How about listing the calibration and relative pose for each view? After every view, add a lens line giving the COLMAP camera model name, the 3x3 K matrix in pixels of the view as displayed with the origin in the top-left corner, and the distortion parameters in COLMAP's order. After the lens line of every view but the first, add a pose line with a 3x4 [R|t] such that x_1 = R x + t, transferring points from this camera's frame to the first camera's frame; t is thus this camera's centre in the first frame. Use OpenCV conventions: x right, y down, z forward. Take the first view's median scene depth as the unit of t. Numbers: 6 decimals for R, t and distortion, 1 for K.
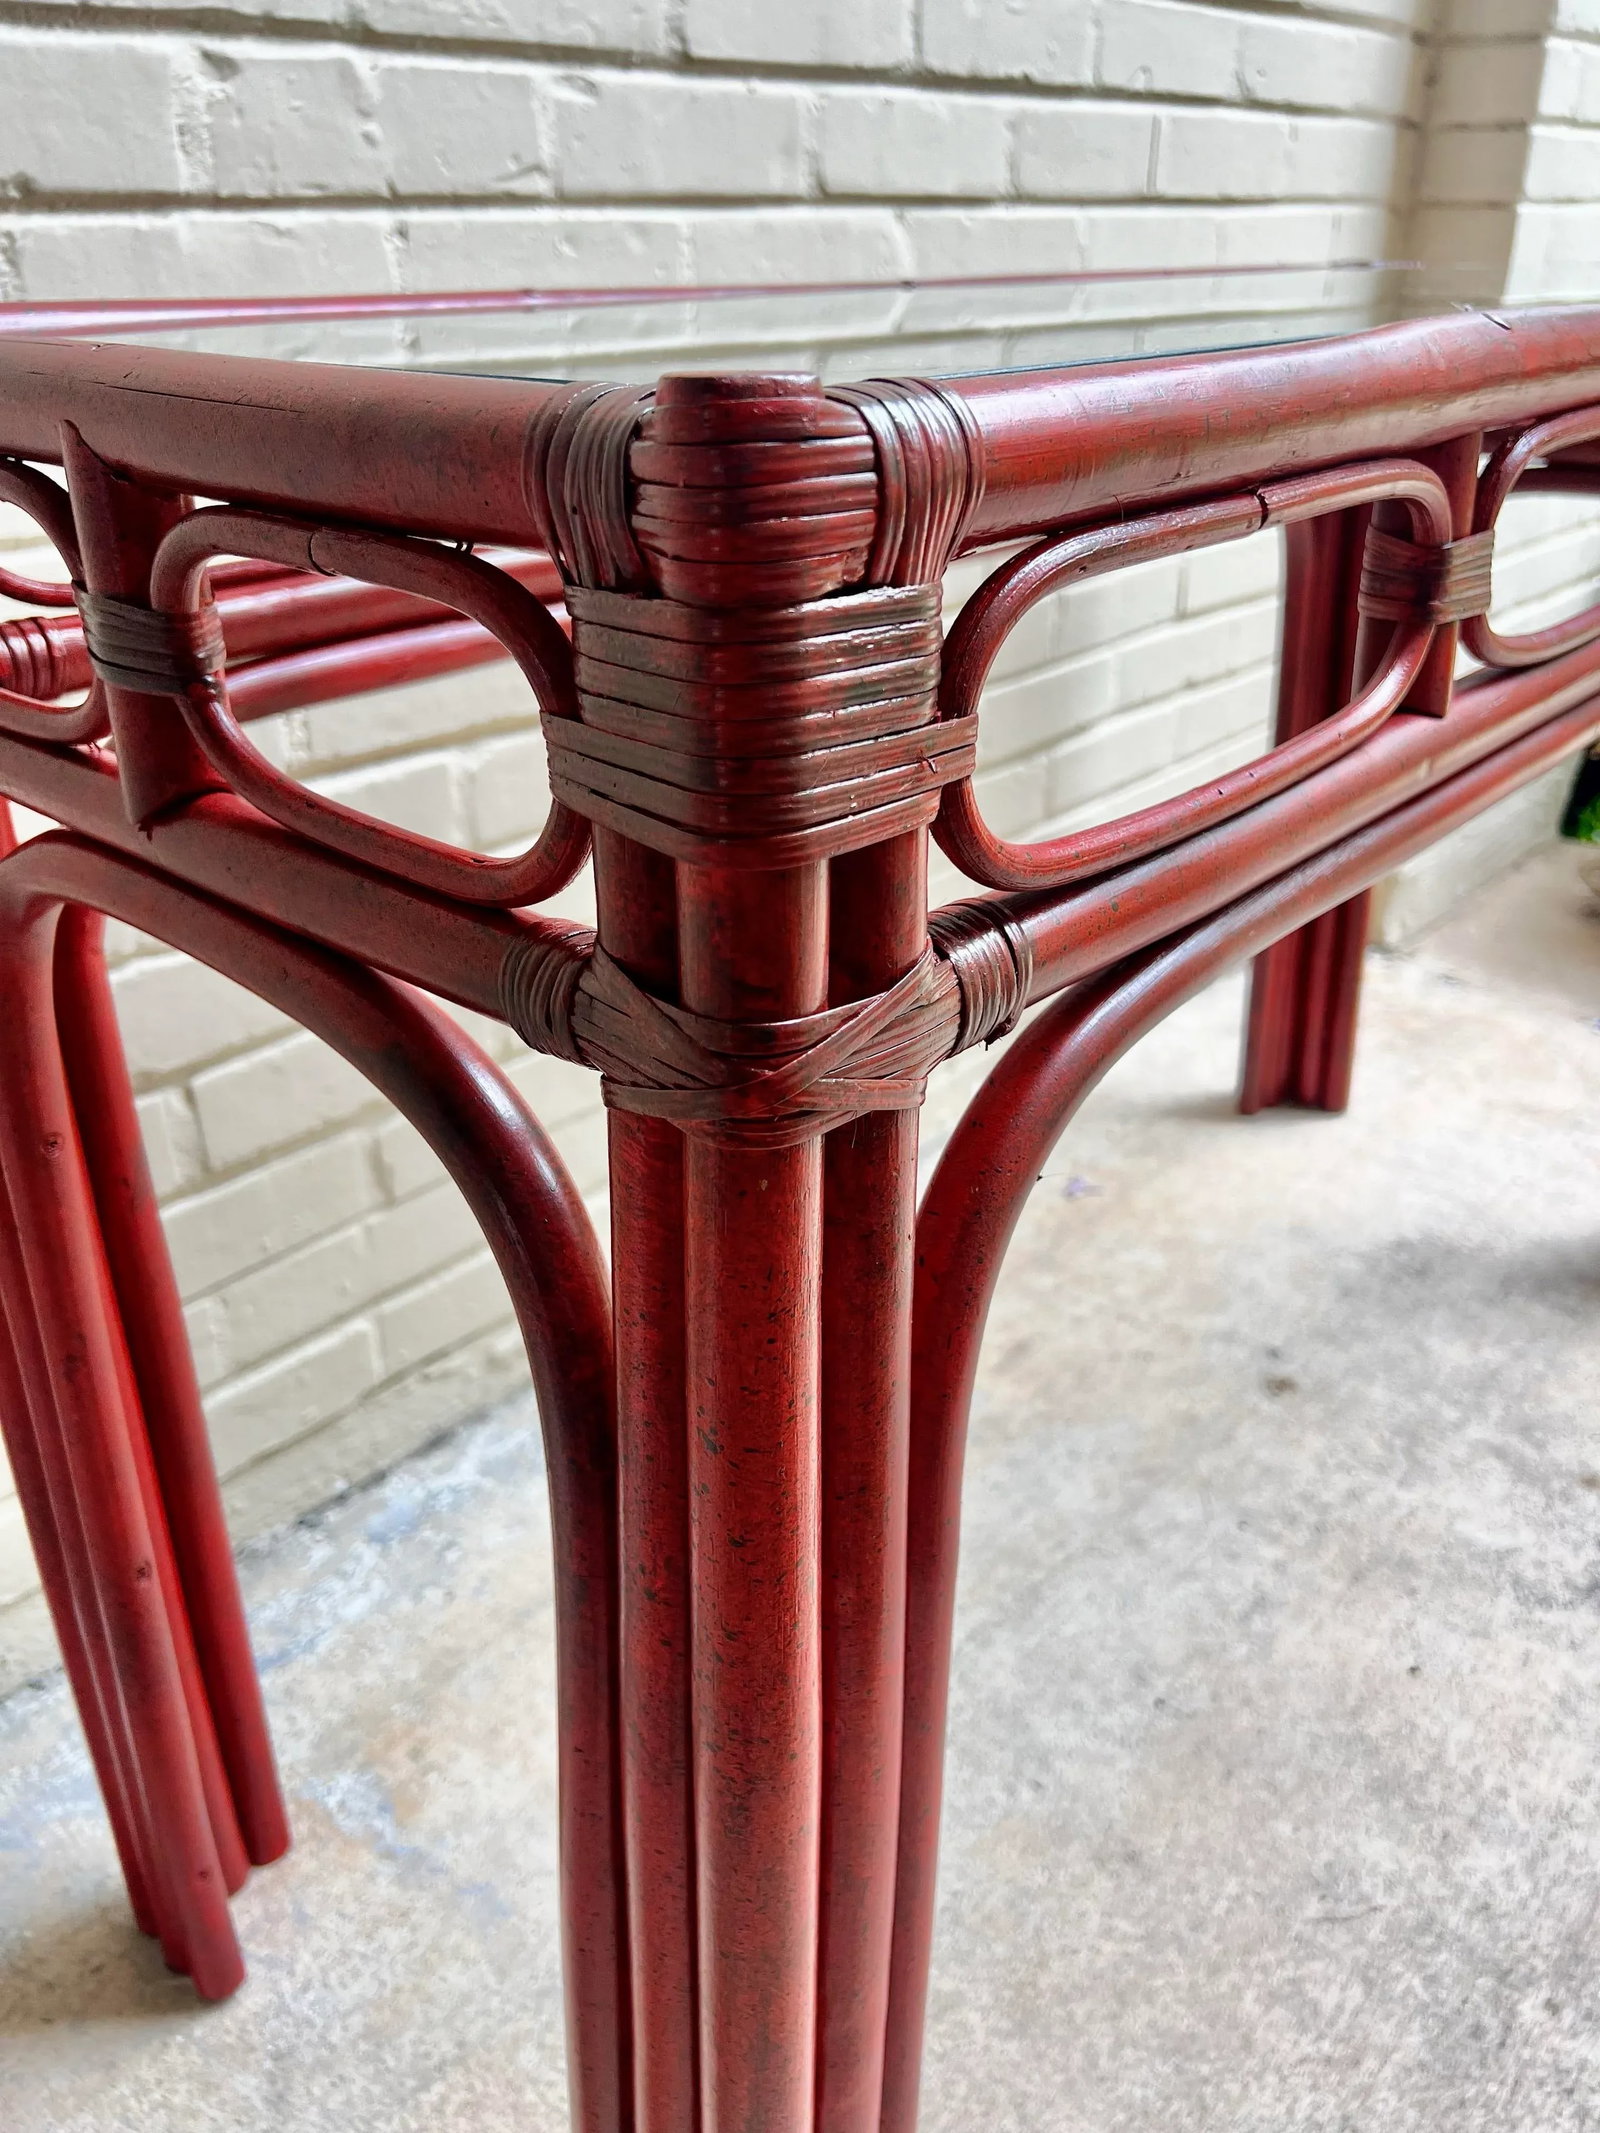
lens RADIAL K [[1636.6, 0, 791.6], [0, 1636.6, 1073.6], [0, 0, 1]] dist [0.048230, -0.062840]
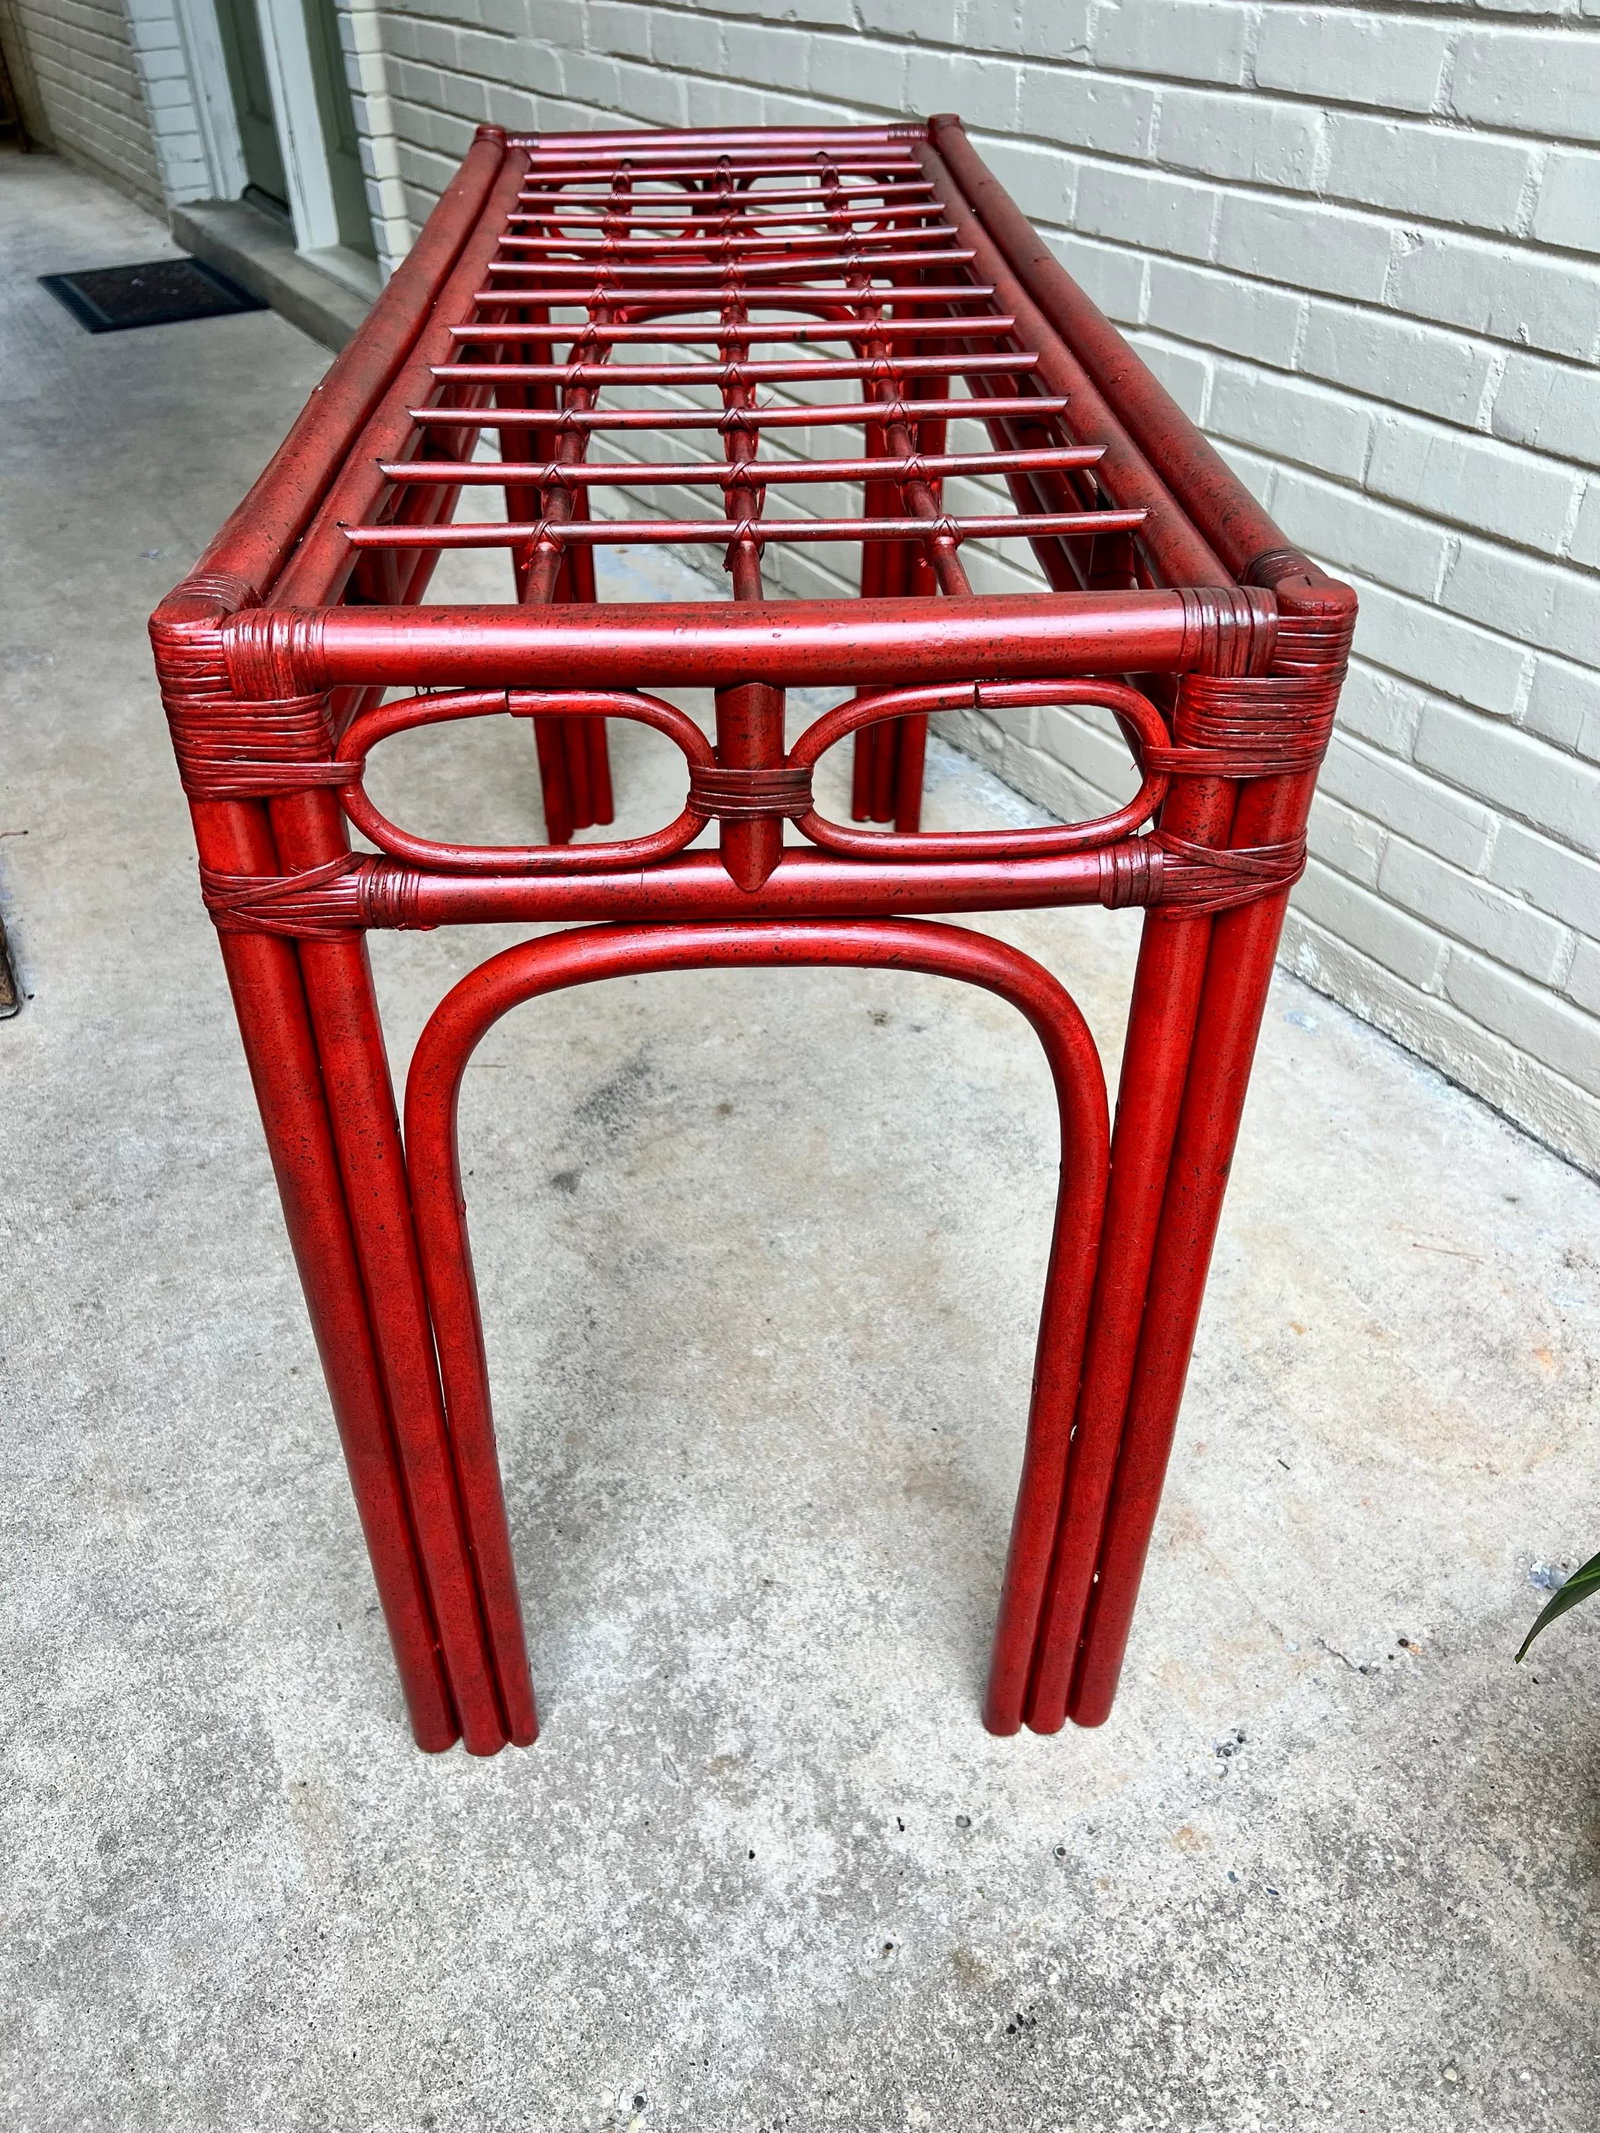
lens RADIAL K [[1636.6, 0, 761.9], [0, 1636.6, 1085.2], [0, 0, 1]] dist [0.048230, -0.062840]
pose [[-0.321154, 0.593610, -0.737893, 1.797920], [-0.404945, 0.618267, 0.673621, -0.866877], [0.856084, 0.515143, 0.041821, 1.149305]]
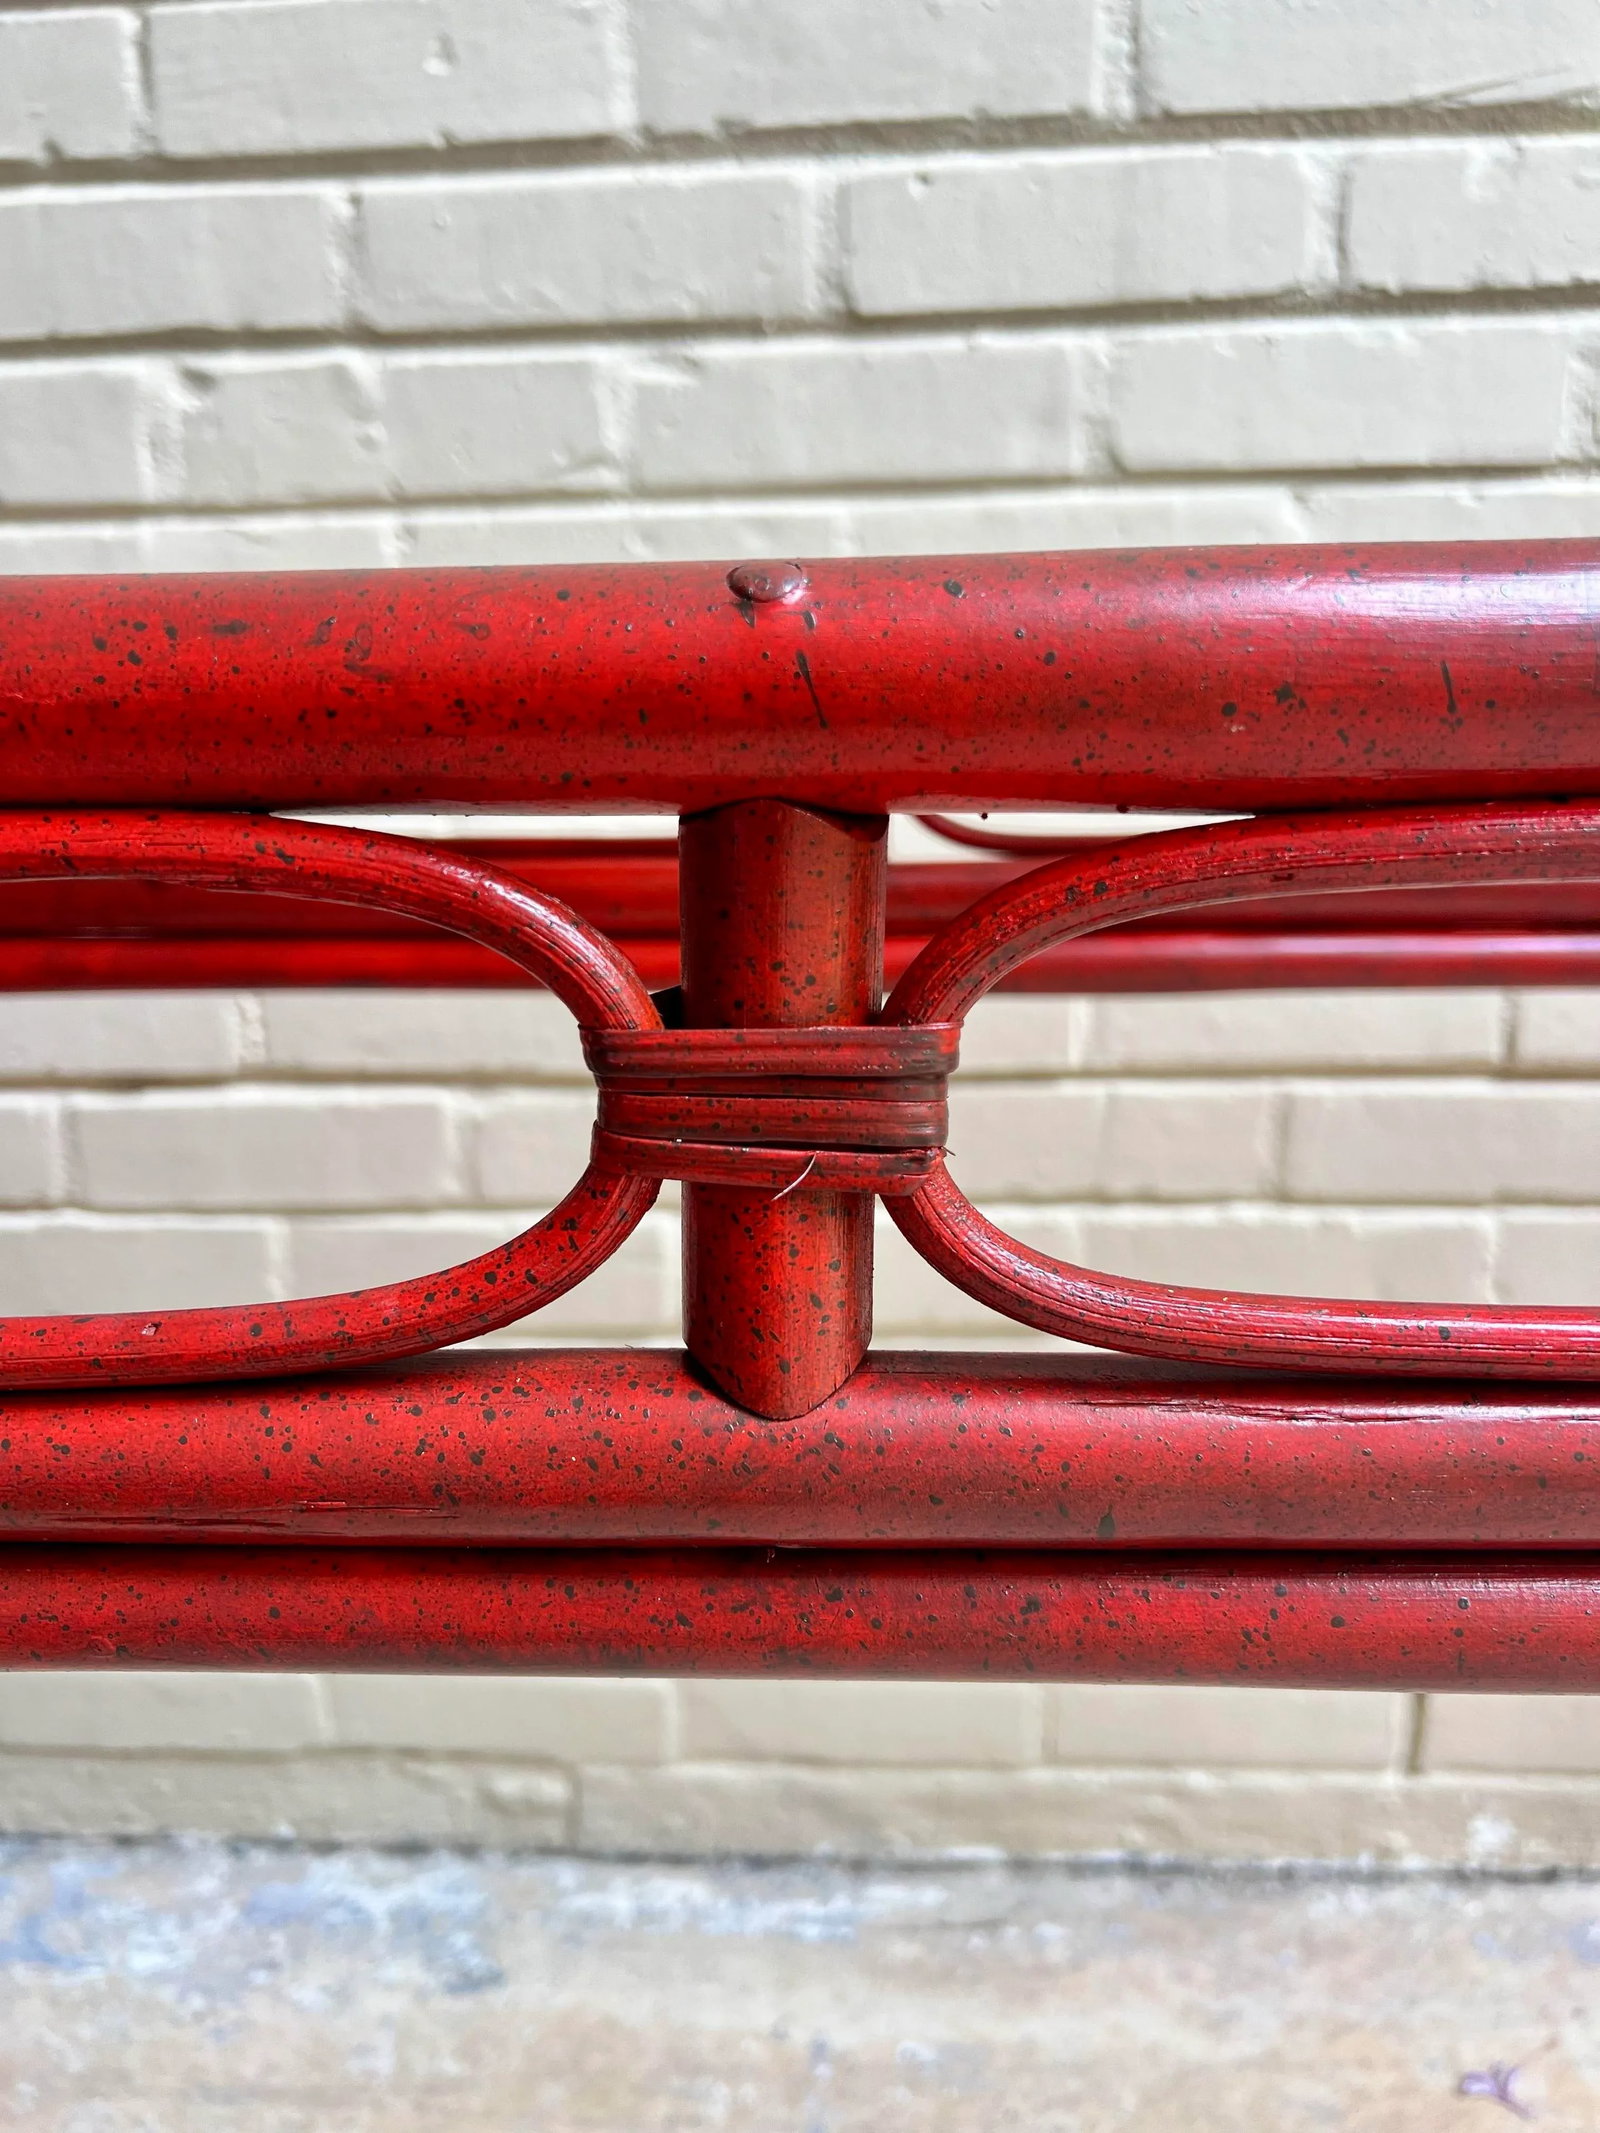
lens RADIAL K [[1636.6, 0, 799.0], [0, 1636.6, 1066.5], [0, 0, 1]] dist [0.048230, -0.062840]
pose [[0.635666, 0.217845, -0.740589, 0.572866], [-0.337129, 0.941376, -0.012460, -0.270201], [0.694459, 0.257594, 0.671842, 0.561311]]
